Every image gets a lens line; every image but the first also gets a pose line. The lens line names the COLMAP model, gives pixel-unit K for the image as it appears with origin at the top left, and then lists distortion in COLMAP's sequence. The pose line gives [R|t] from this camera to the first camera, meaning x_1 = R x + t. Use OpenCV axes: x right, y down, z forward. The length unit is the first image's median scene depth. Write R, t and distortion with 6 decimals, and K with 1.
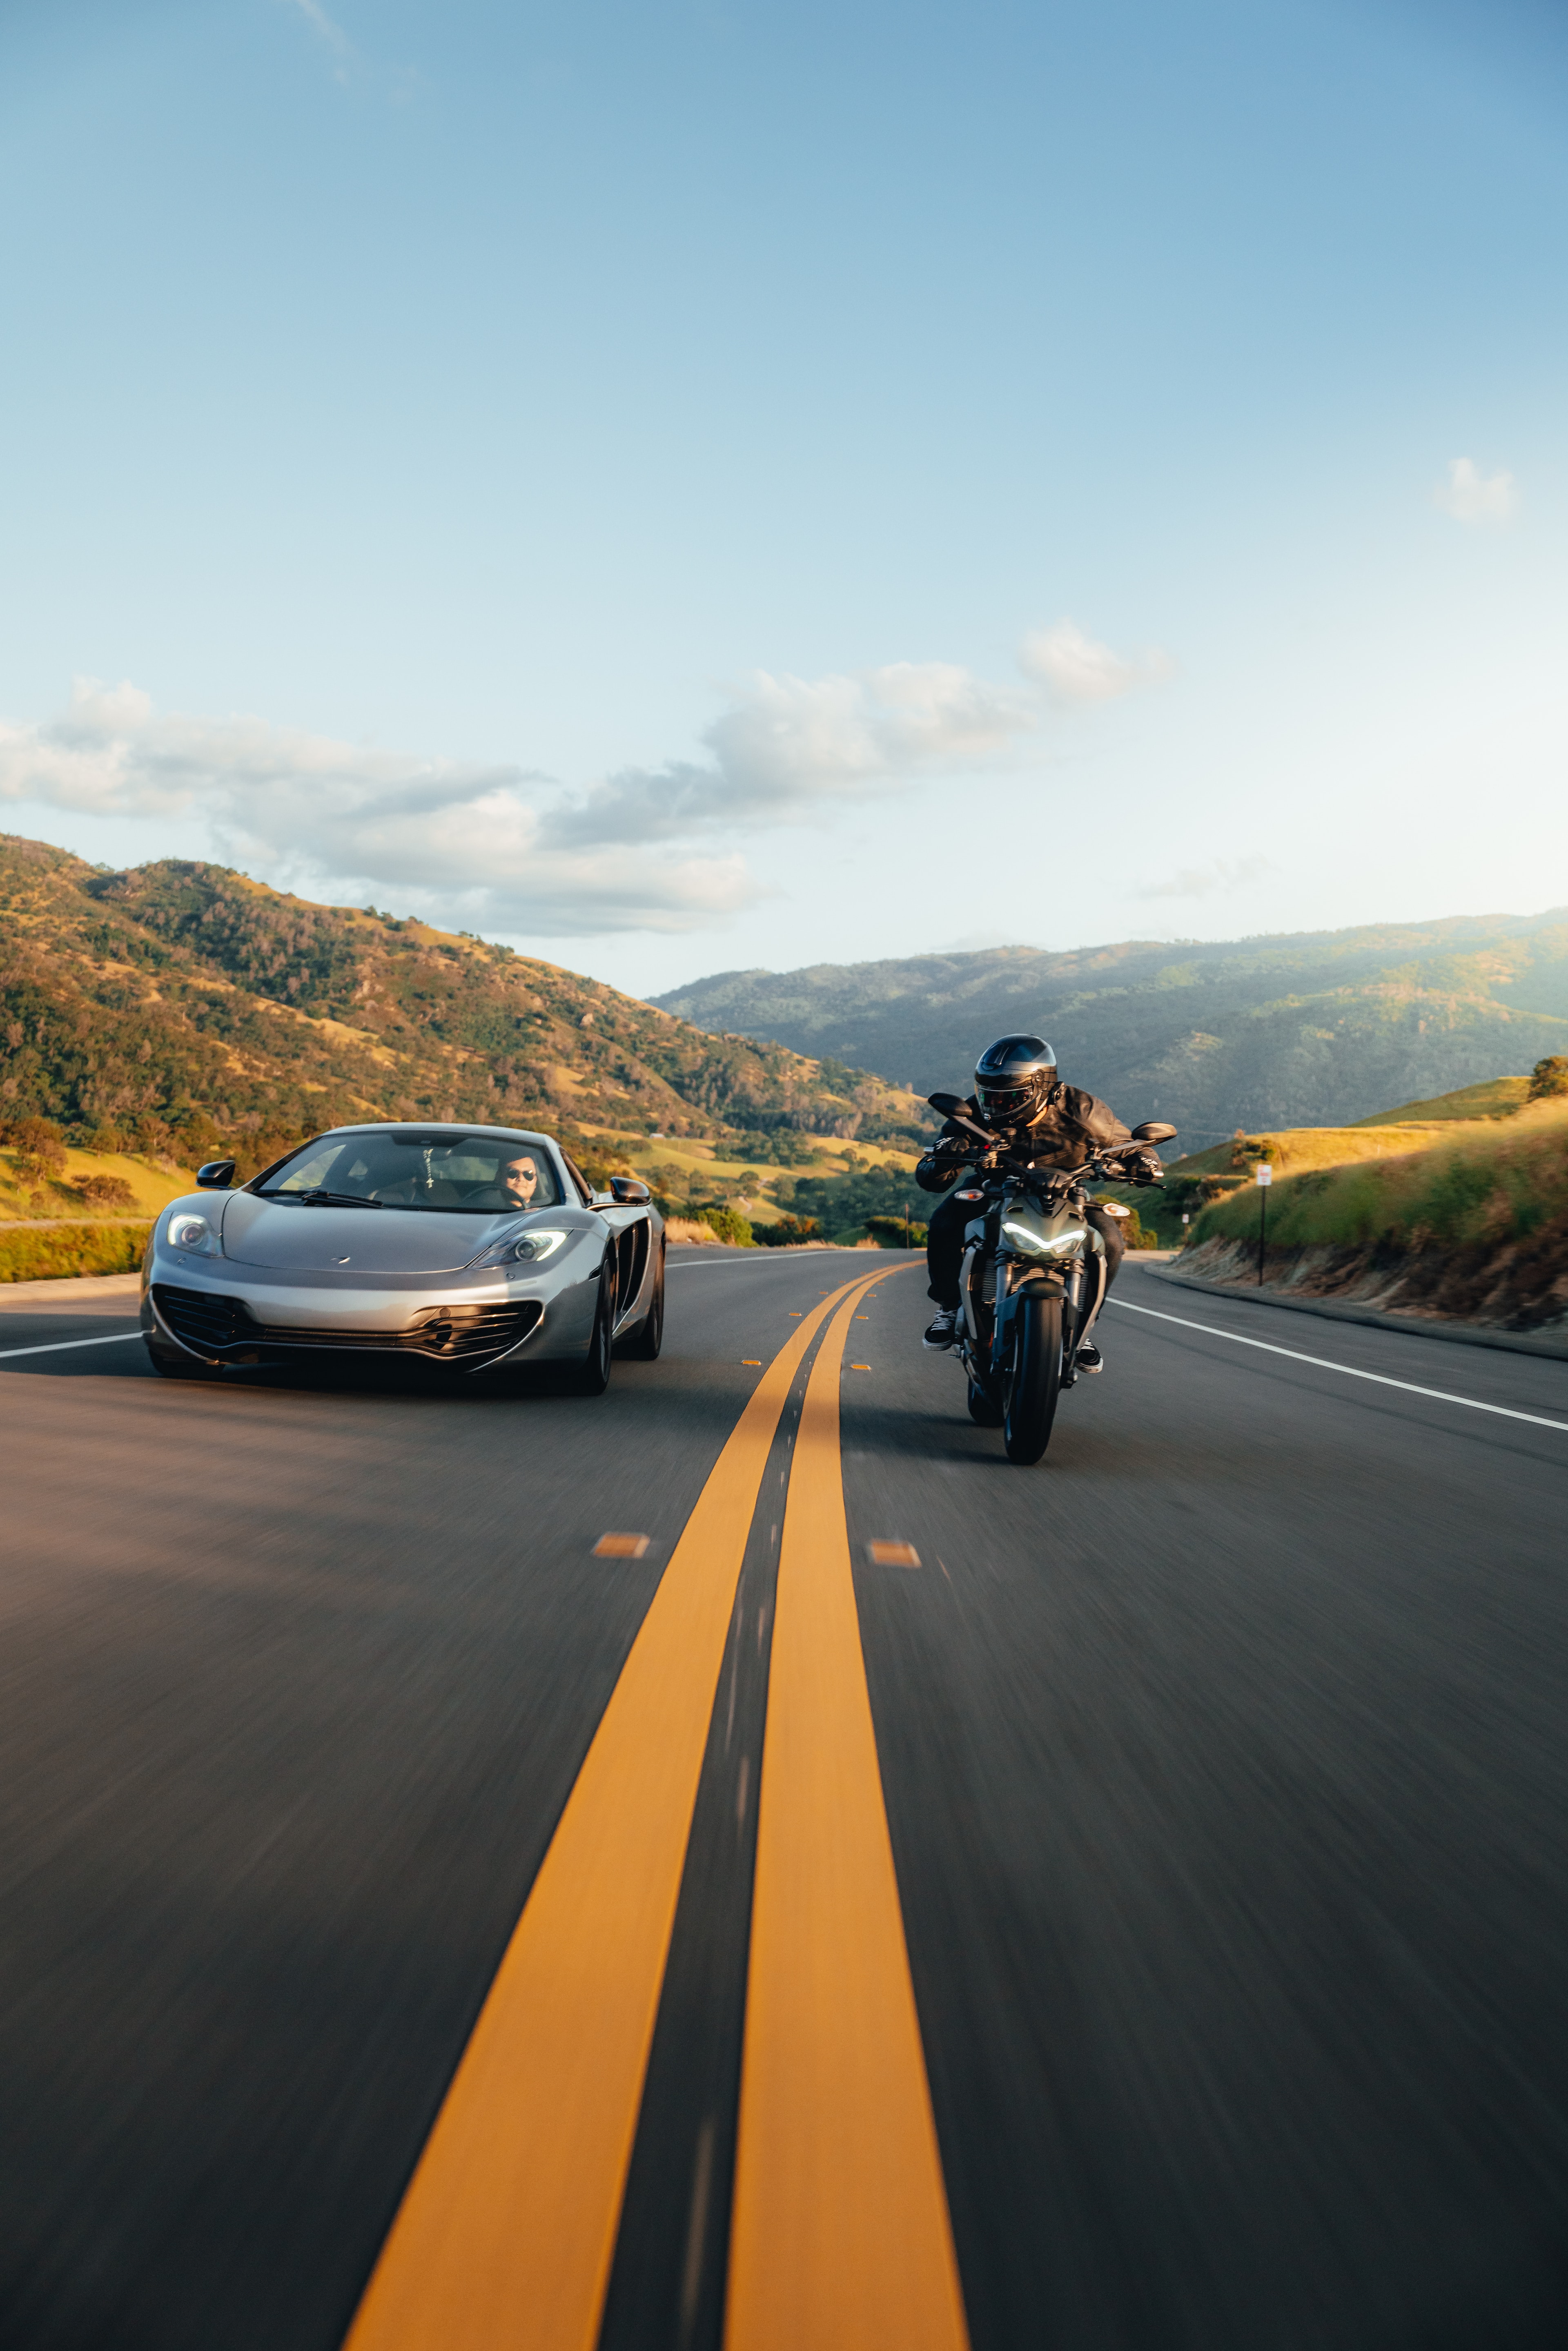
lens RADIAL K [[2201.4, 0, 784.0], [0, 2201.4, 1175.5], [0, 0, 1]] dist [-0.012307, -0.002746]
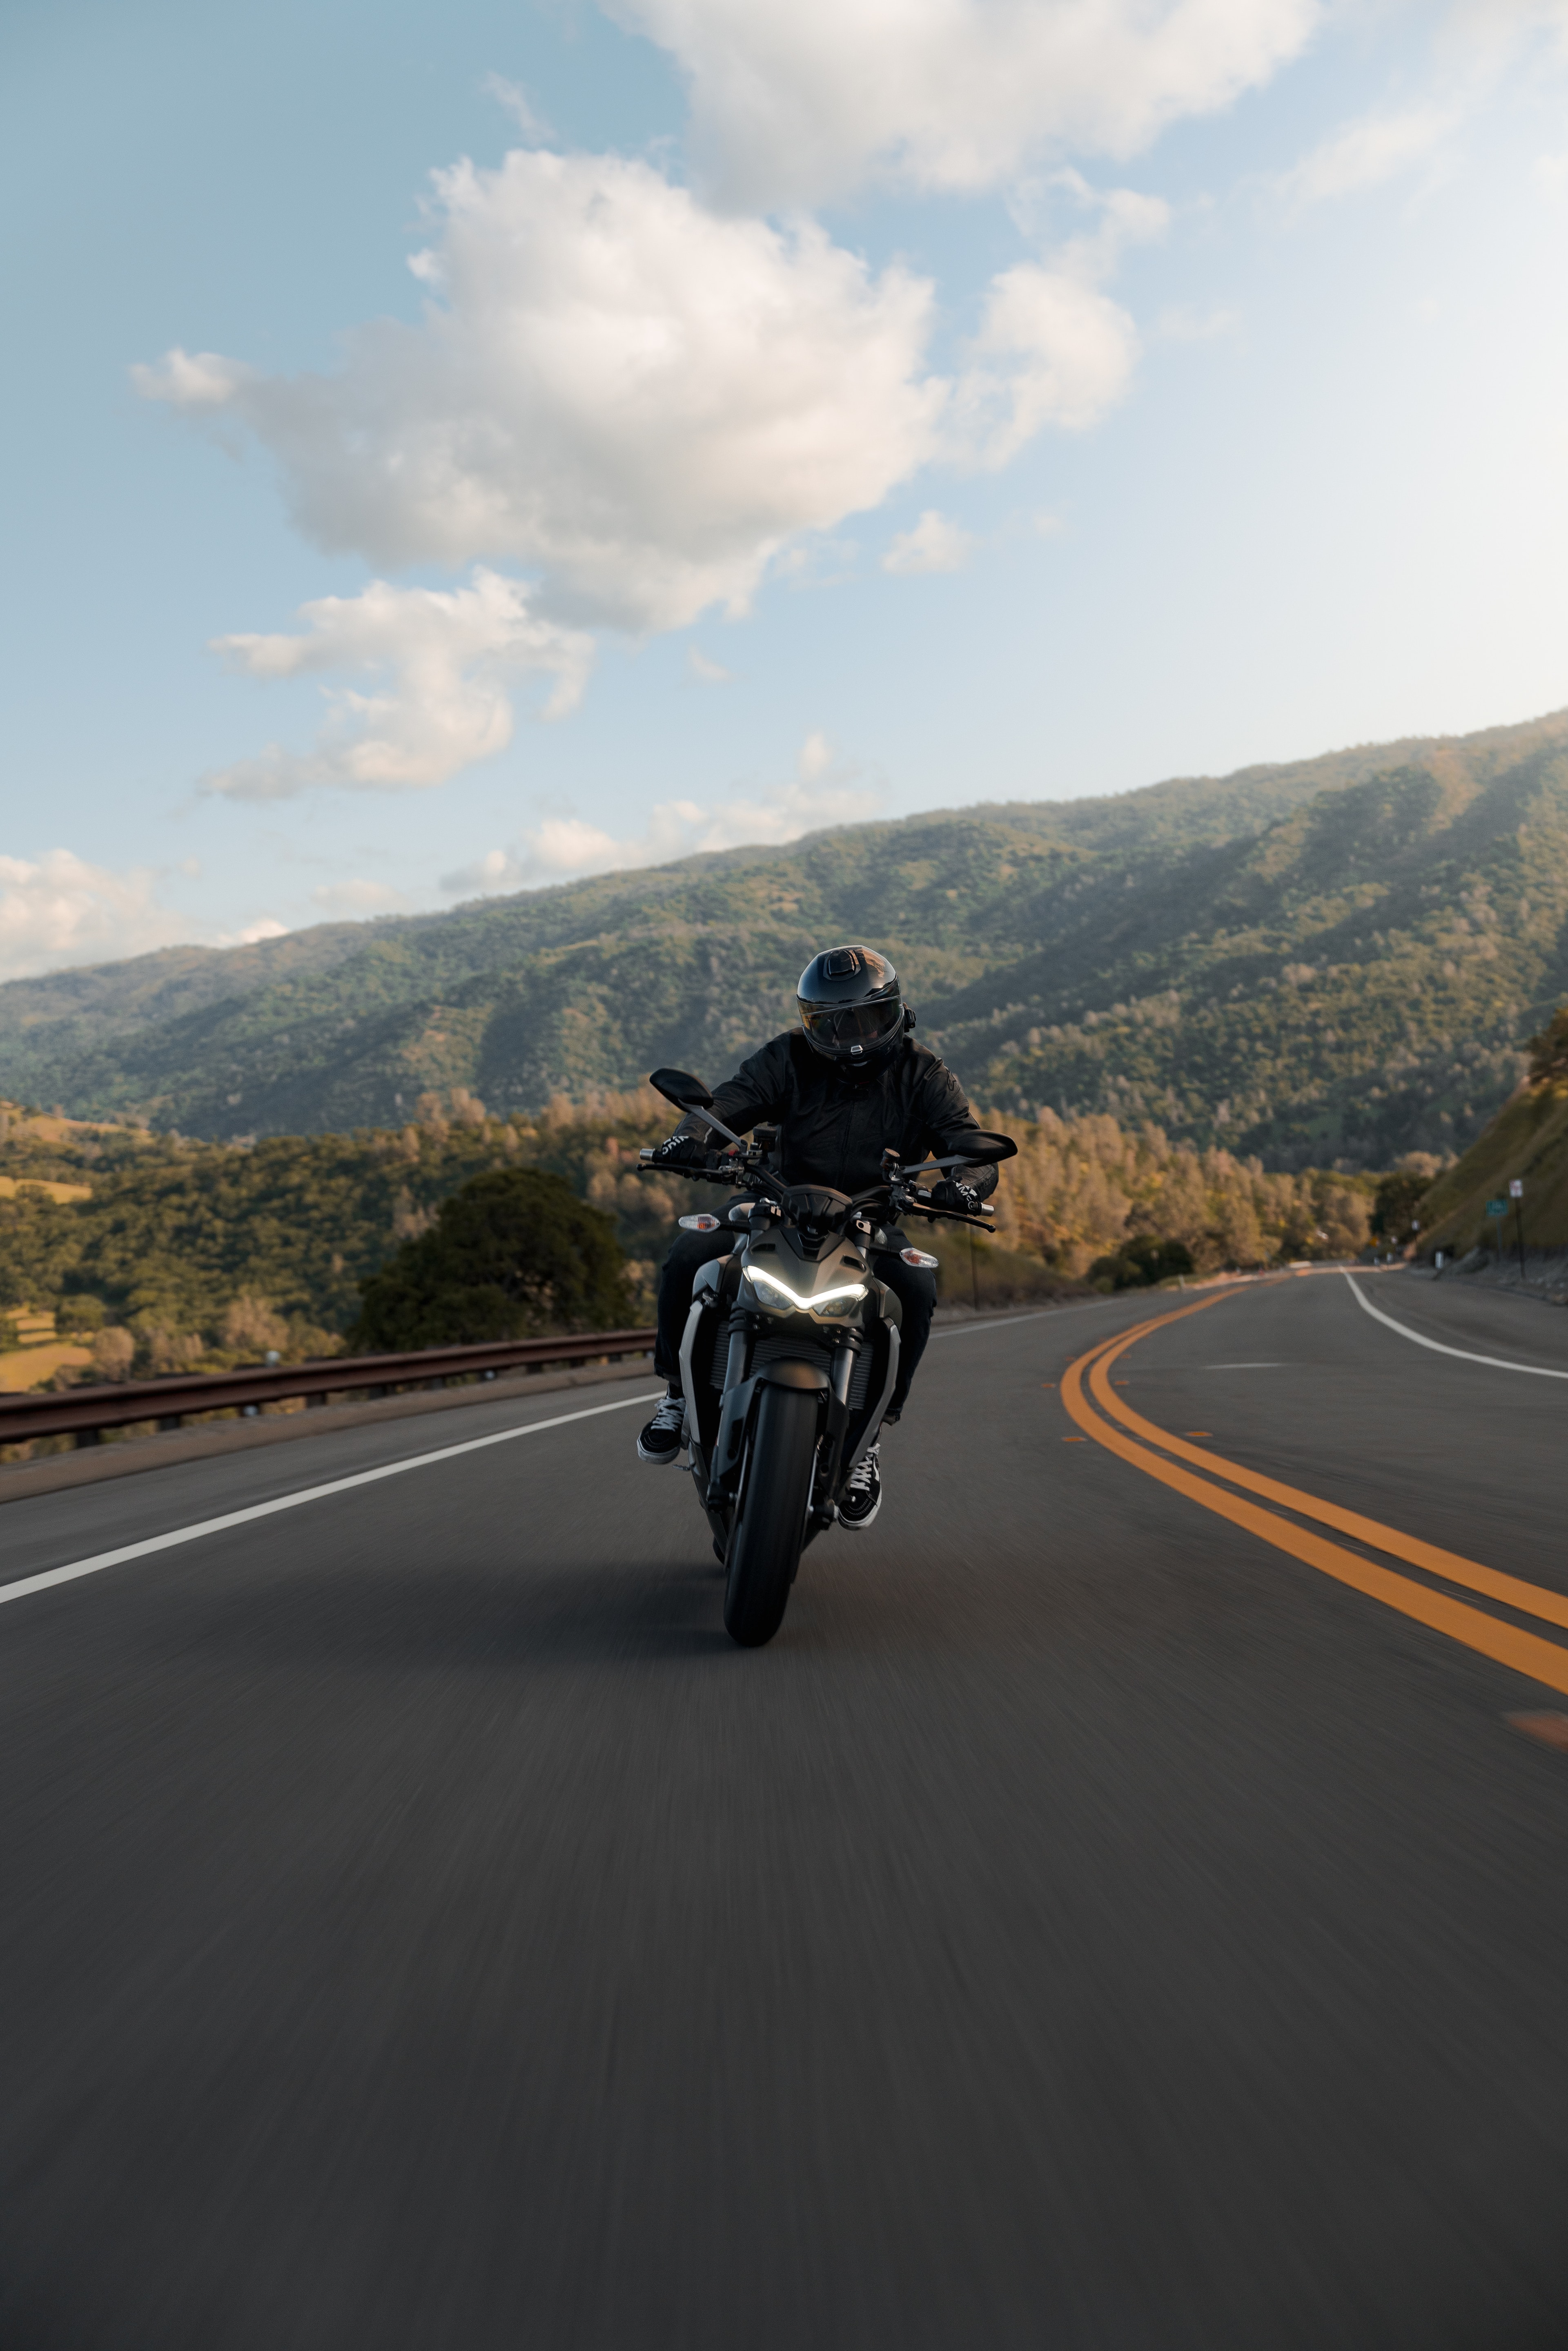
lens RADIAL K [[2400.0, 0, 784.0], [0, 2400.0, 1175.5], [0, 0, 1]] dist [0.002394, 0.001799]
pose [[0.932060, -0.130123, 0.338130, 0.008648], [0.136419, 0.990638, 0.005189, 0.006622], [-0.335640, 0.041291, 0.941085, 0.170496]]
